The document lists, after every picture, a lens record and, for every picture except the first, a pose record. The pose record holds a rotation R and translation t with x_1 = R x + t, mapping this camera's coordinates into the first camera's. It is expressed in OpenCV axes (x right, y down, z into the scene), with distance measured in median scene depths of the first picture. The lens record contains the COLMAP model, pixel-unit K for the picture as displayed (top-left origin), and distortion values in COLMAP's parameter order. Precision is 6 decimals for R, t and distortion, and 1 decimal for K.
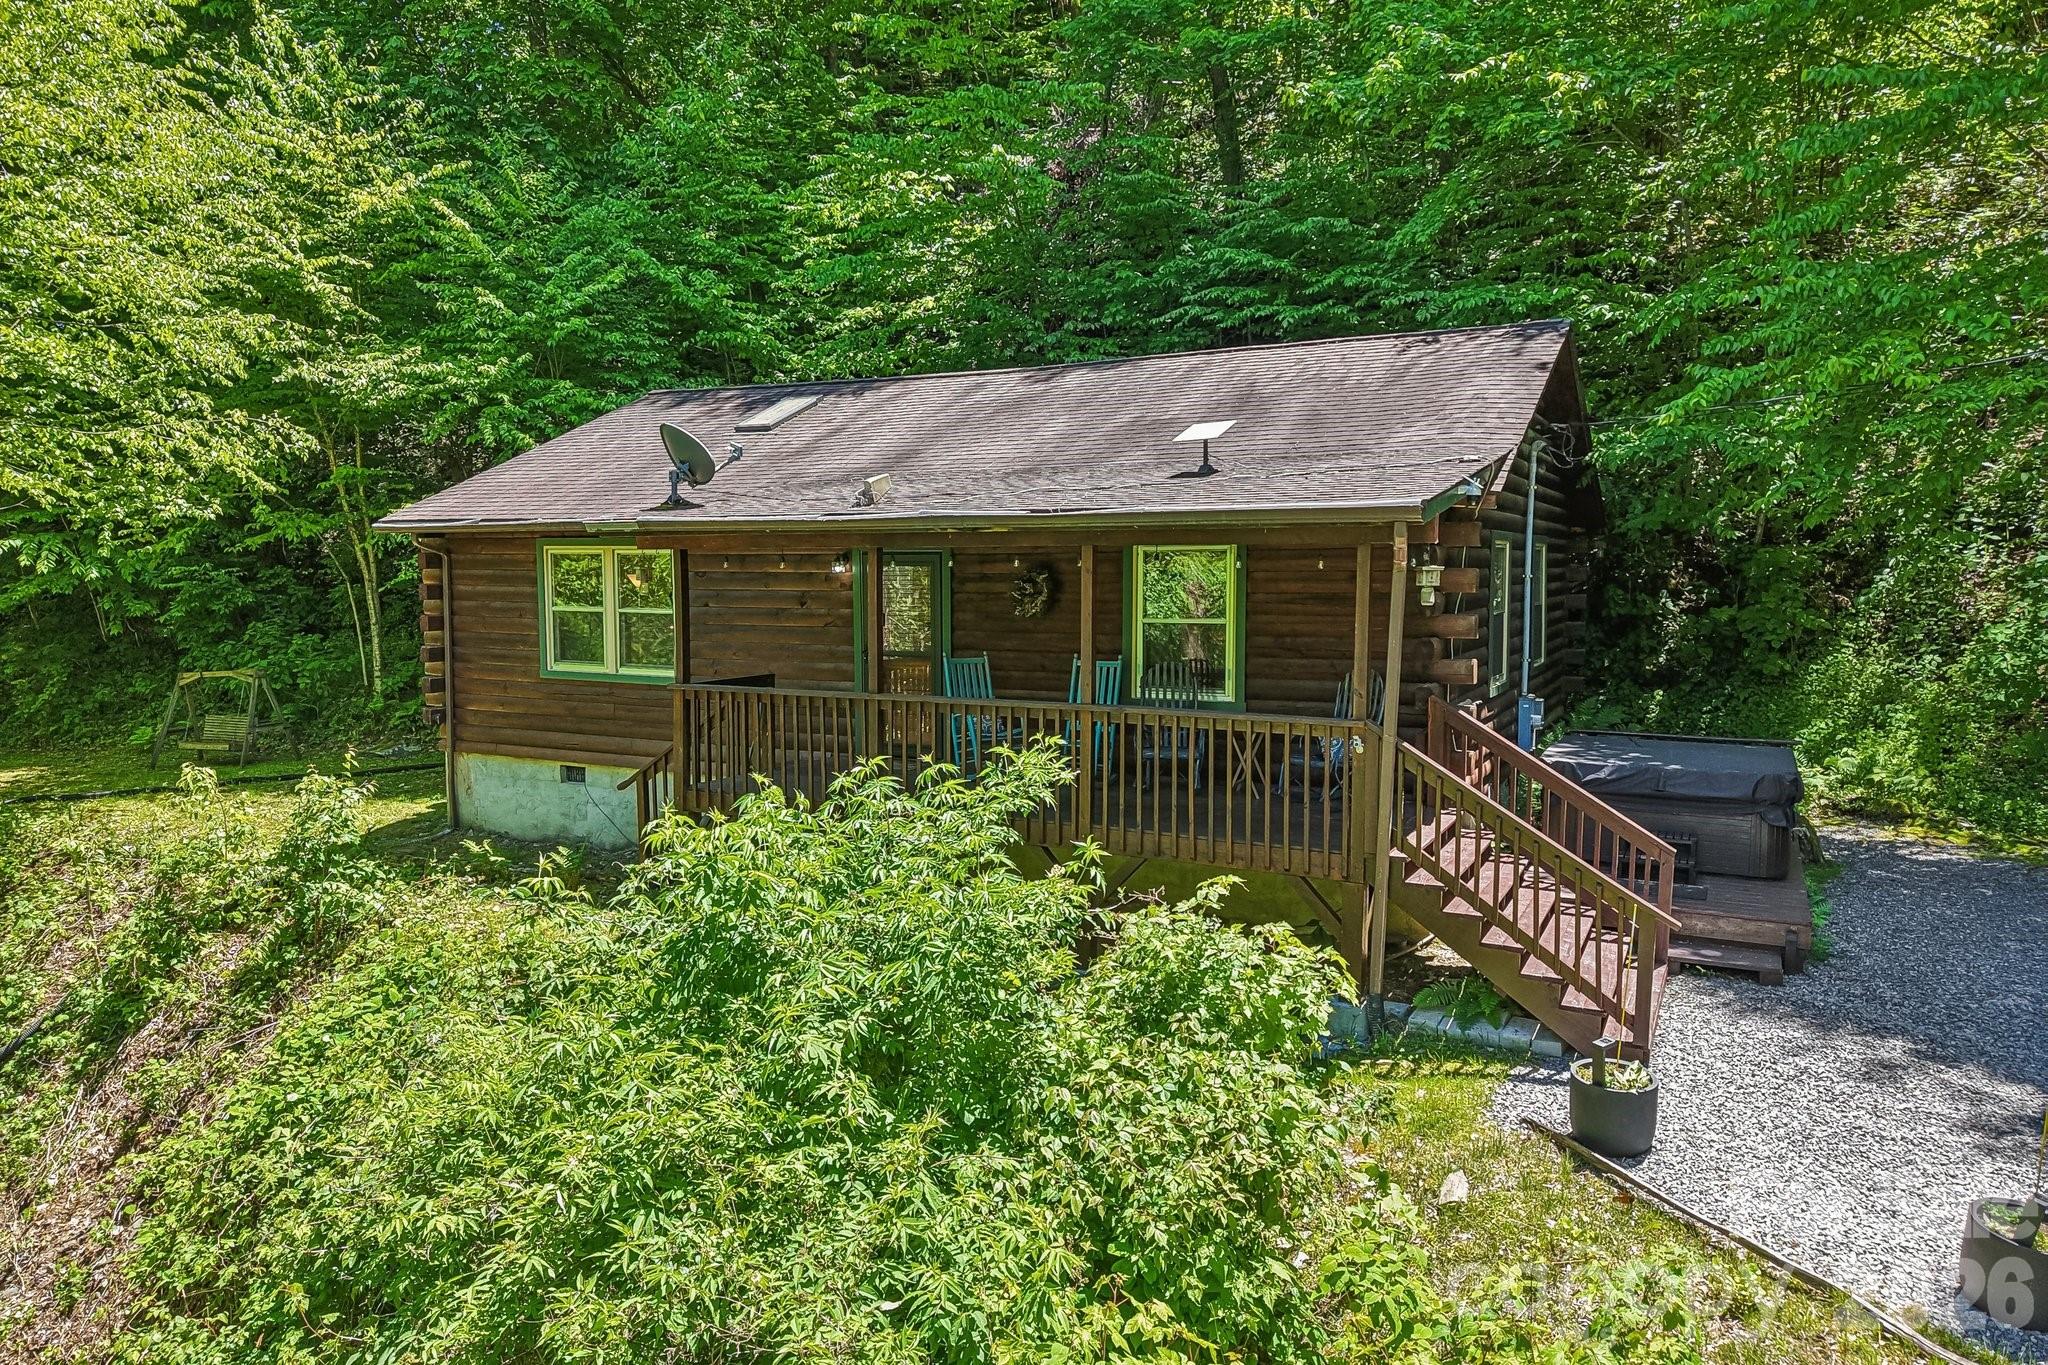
lens RADIAL K [[1369.1, 0, 1024.0], [0, 1369.1, 682.5], [0, 0, 1]] dist [0.004270, 0.001813]
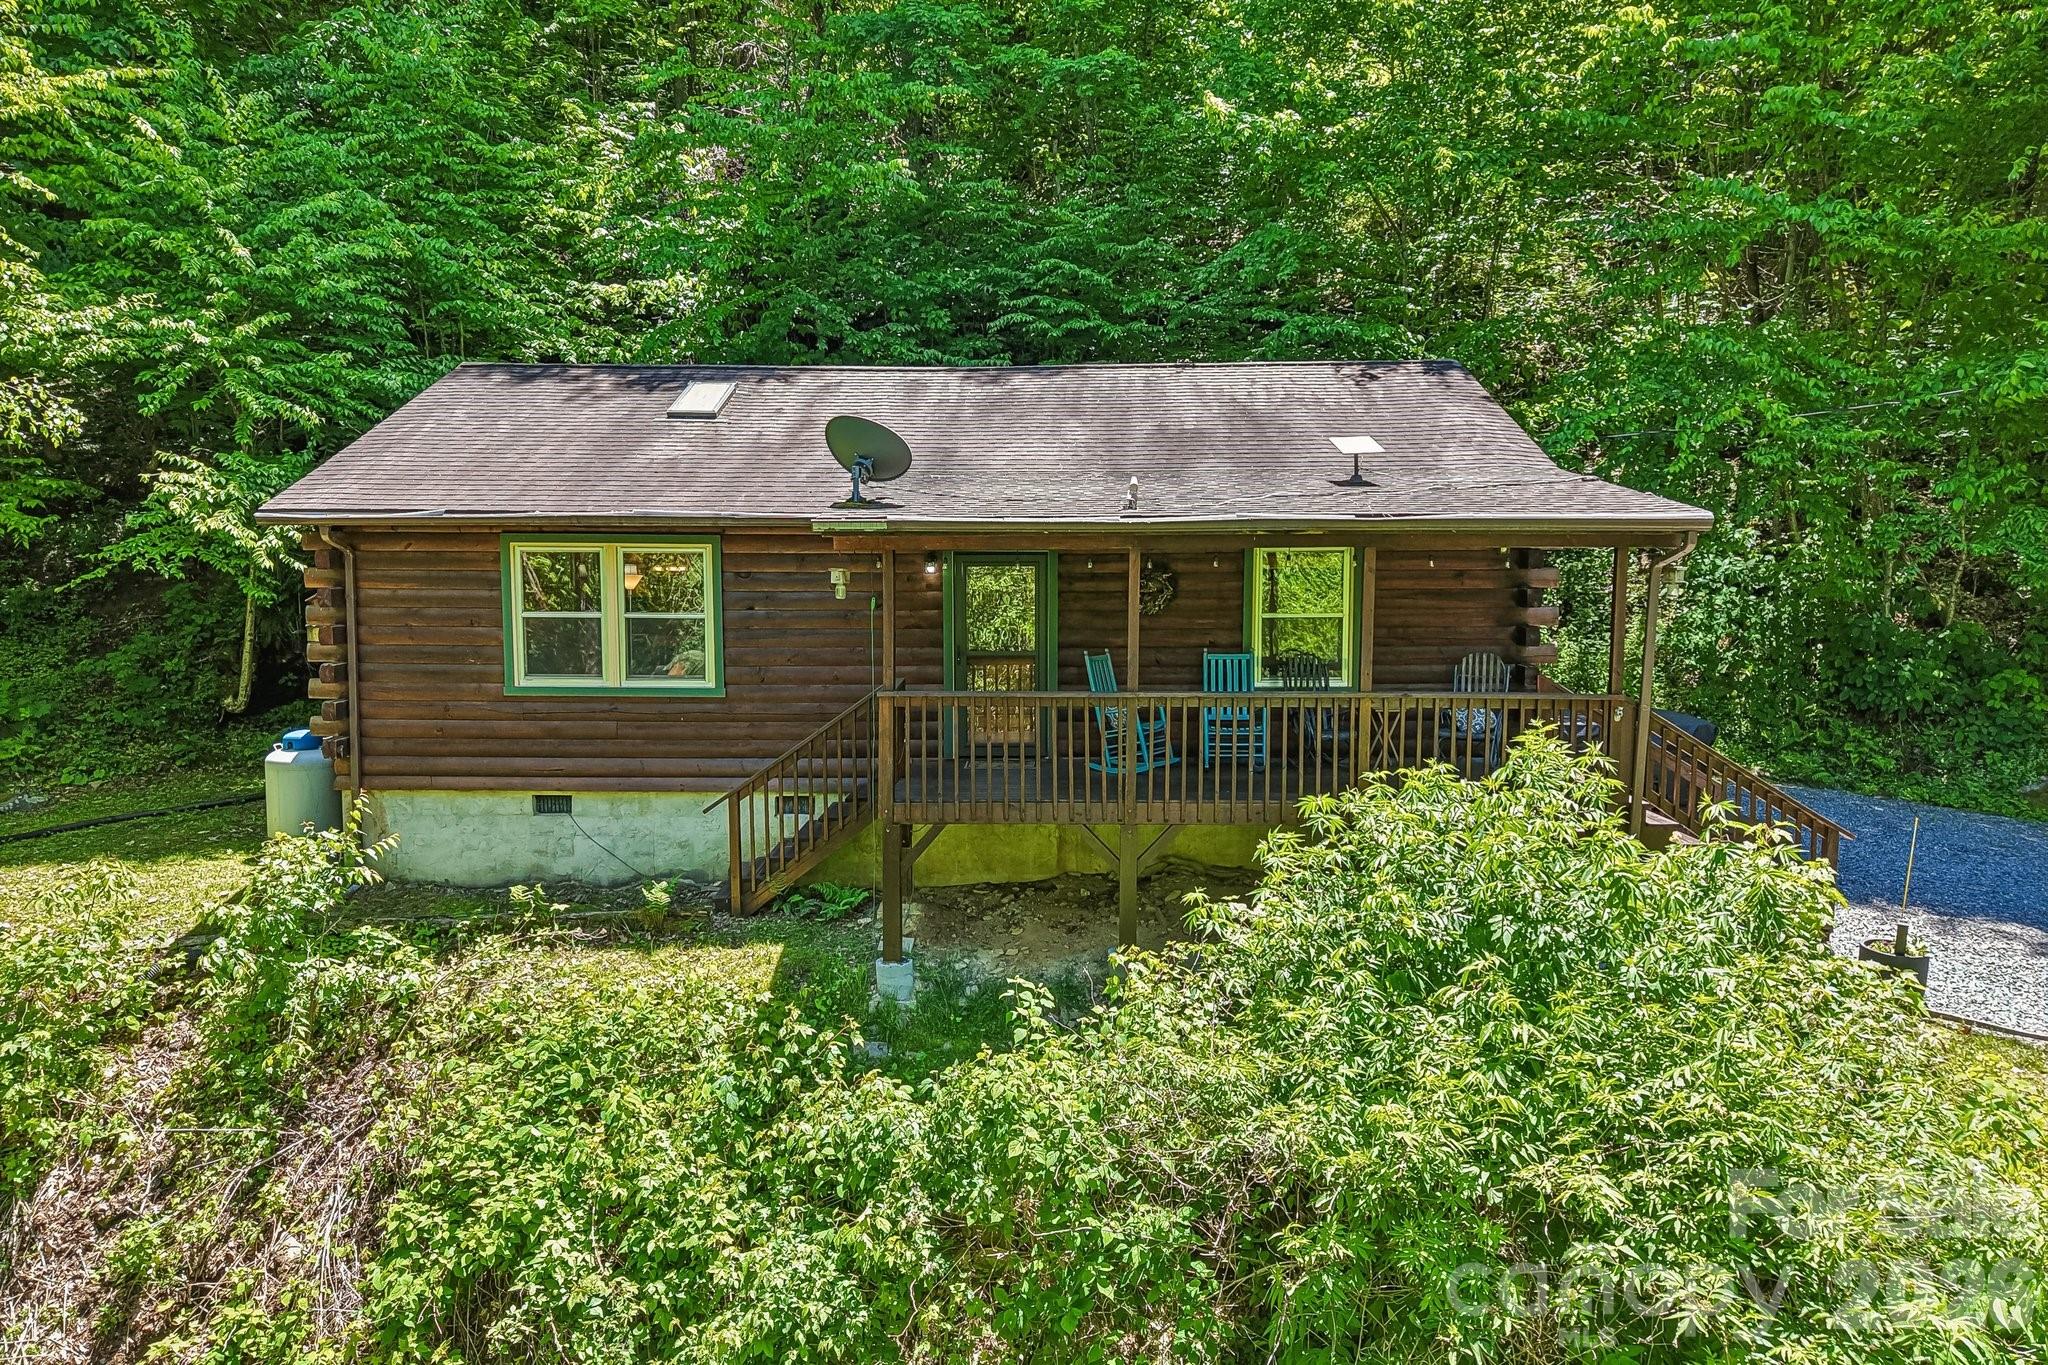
lens RADIAL K [[1369.1, 0, 1024.0], [0, 1369.1, 682.5], [0, 0, 1]] dist [0.004270, 0.001813]
pose [[0.893550, -0.037675, 0.447379, -0.571706], [0.037395, 0.999256, 0.009461, -0.009884], [-0.447403, 0.008276, 0.894294, 0.109348]]
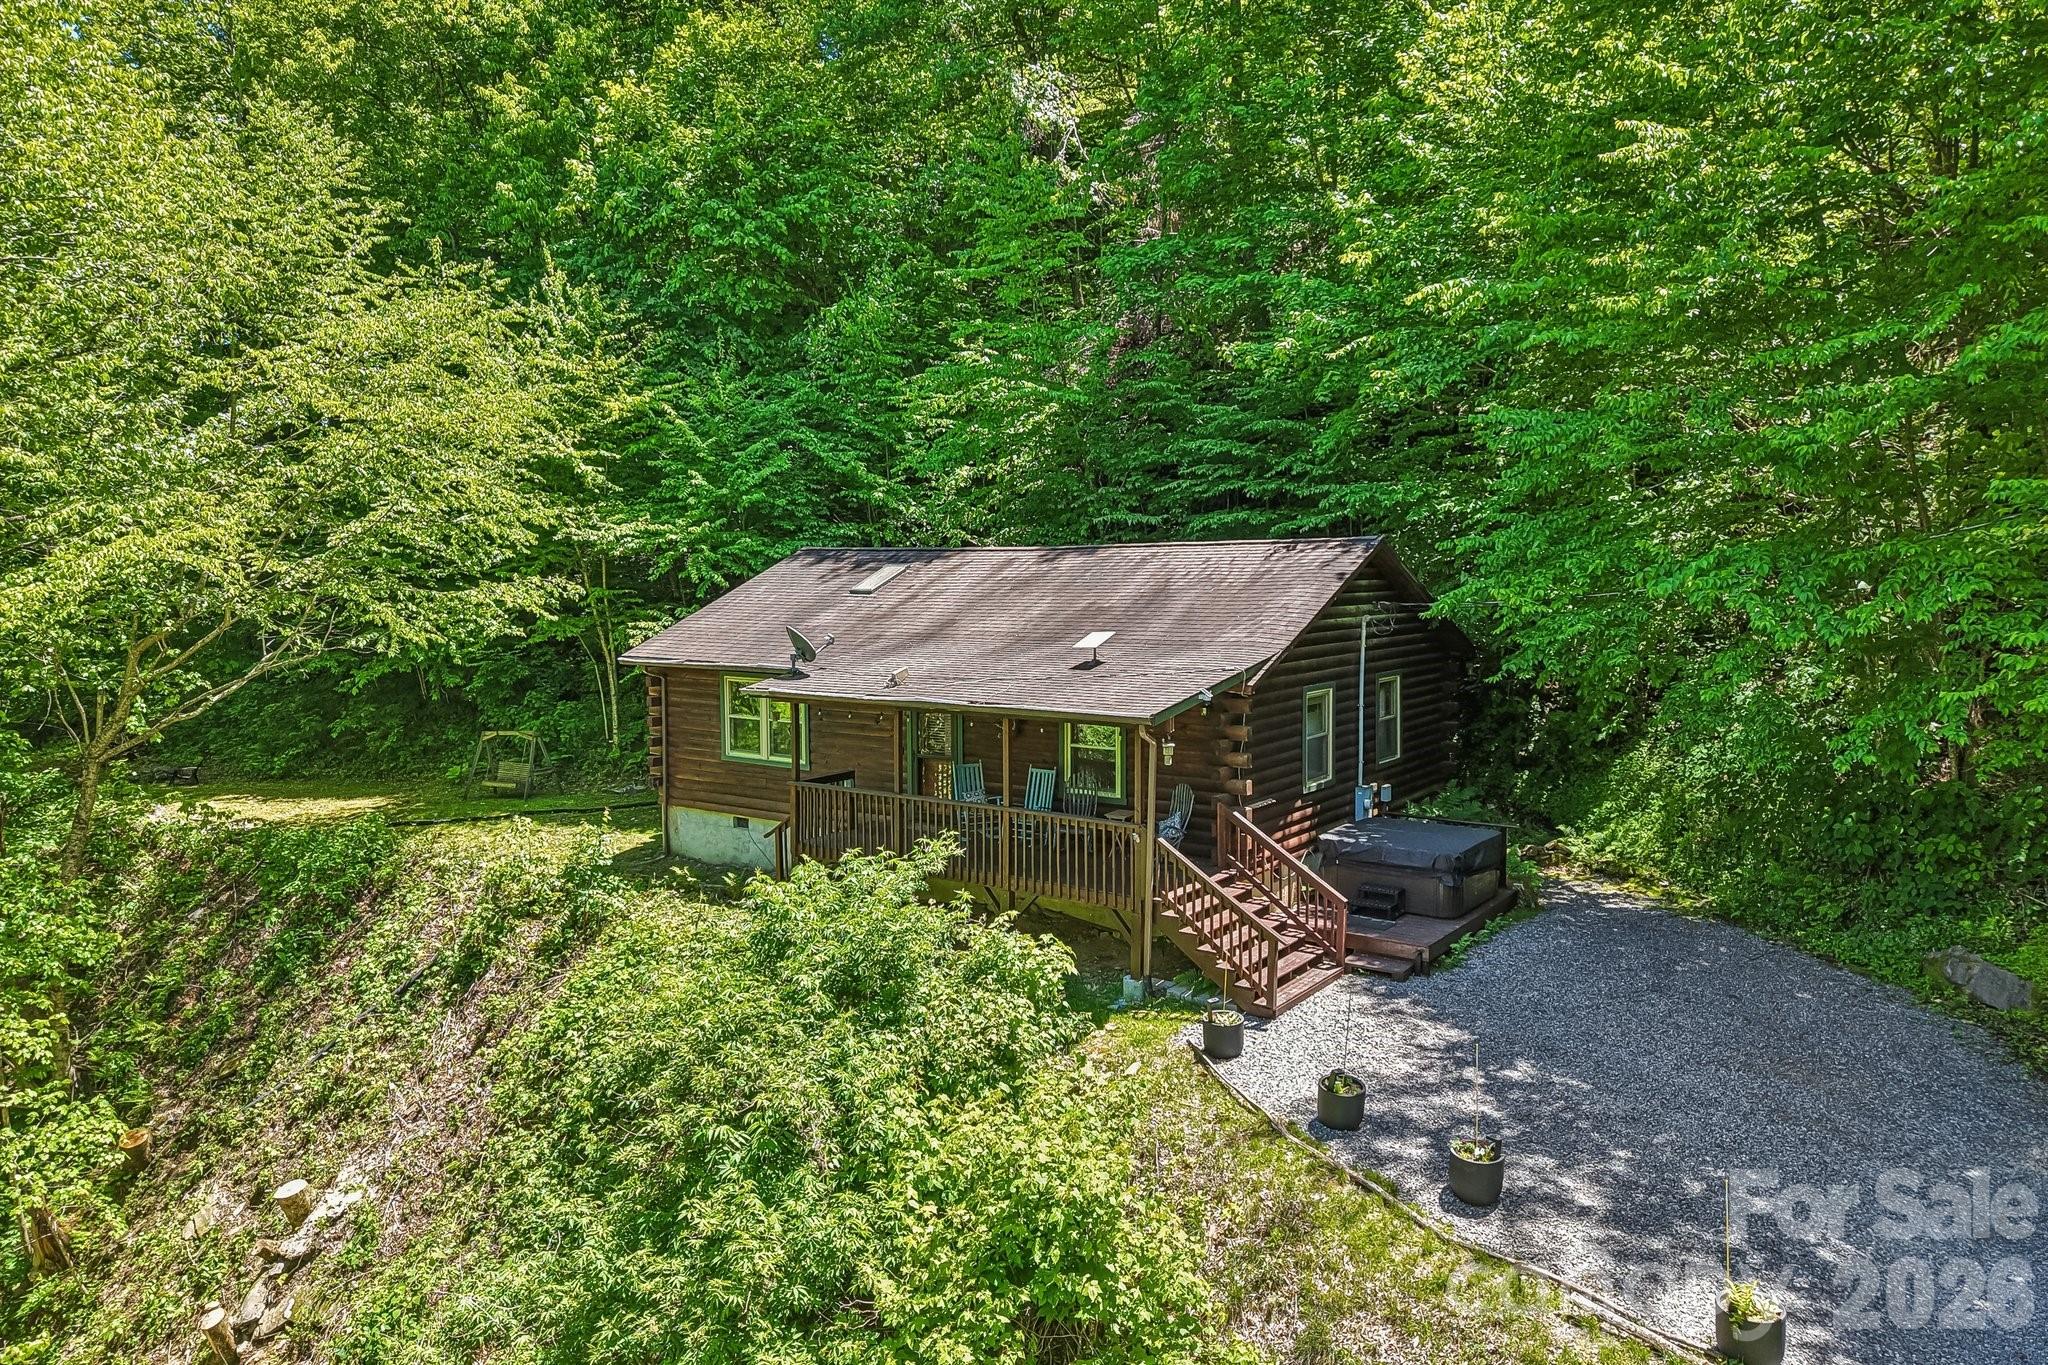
lens RADIAL K [[1376.9, 0, 1024.5], [0, 1376.9, 658.9], [0, 0, 1]] dist [-0.001206, -0.004280]
pose [[0.989503, 0.005036, -0.144423, 0.267817], [-0.007525, 0.999832, -0.016693, -0.120775], [0.144315, 0.017604, 0.989375, -0.625187]]
